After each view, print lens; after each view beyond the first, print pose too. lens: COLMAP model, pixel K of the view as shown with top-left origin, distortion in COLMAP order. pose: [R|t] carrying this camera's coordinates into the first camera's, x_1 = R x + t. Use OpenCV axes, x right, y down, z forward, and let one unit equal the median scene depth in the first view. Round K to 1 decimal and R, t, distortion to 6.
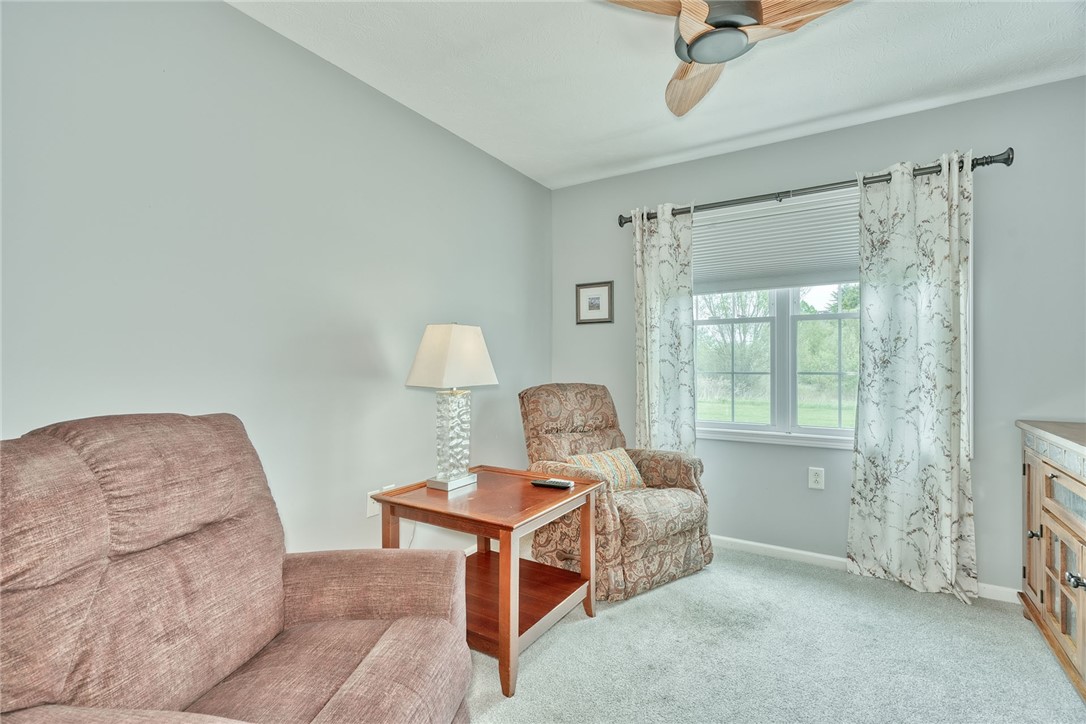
lens RADIAL K [[499.6, 0, 543.0], [0, 499.6, 362.0], [0, 0, 1]] dist [-0.013707, 0.010824]
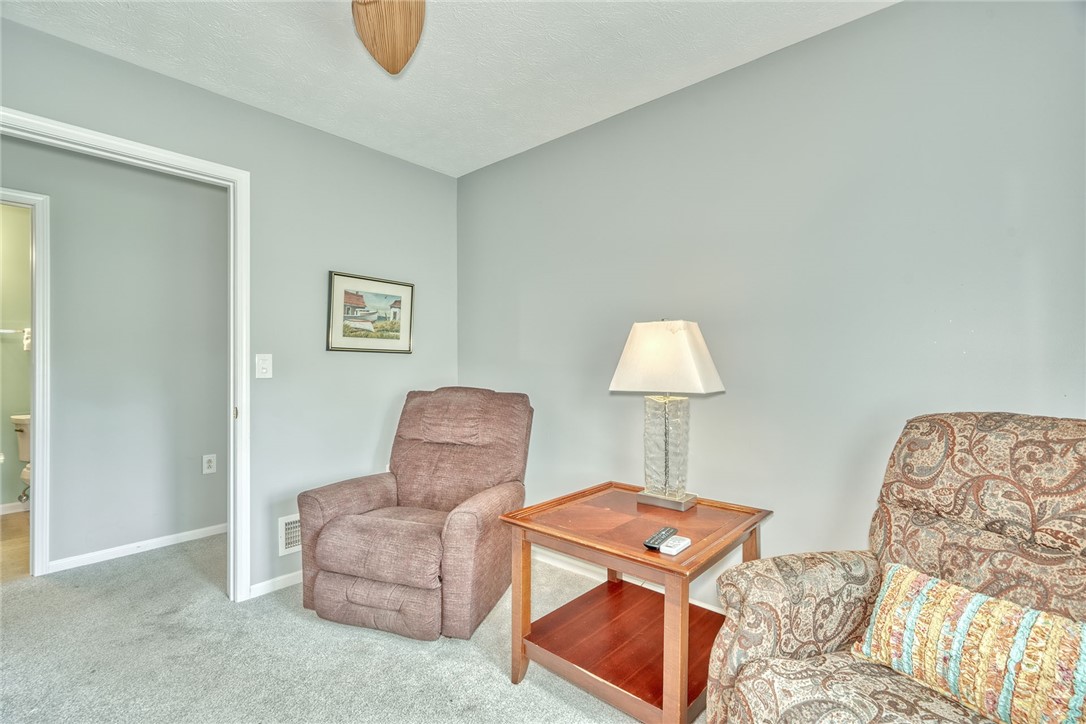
lens RADIAL K [[499.6, 0, 543.0], [0, 499.6, 362.0], [0, 0, 1]] dist [-0.013707, 0.010824]
pose [[-0.159377, 0.000787, -0.987218, 0.571571], [-0.002186, 0.999997, 0.001150, -0.001391], [0.987215, 0.002341, -0.159374, 0.745467]]
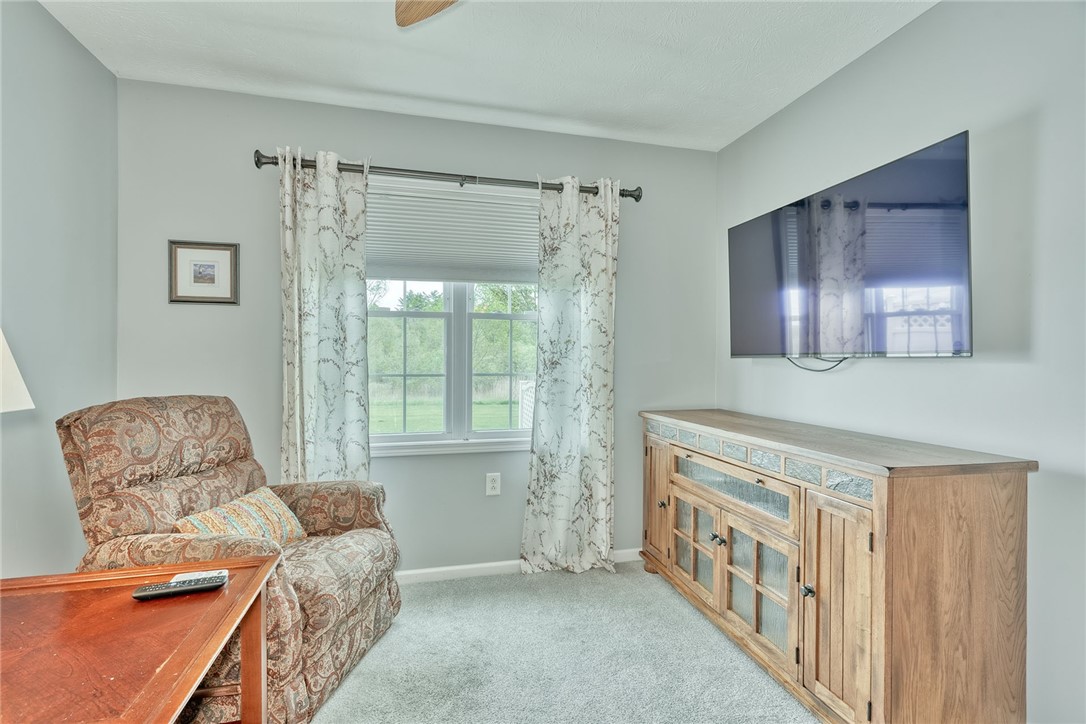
lens RADIAL K [[499.6, 0, 543.0], [0, 499.6, 362.0], [0, 0, 1]] dist [-0.013707, 0.010824]
pose [[0.686323, 0.004105, 0.727286, -0.085937], [-0.004505, 0.999989, -0.001393, -0.000994], [-0.727283, -0.002320, 0.686334, 0.272944]]
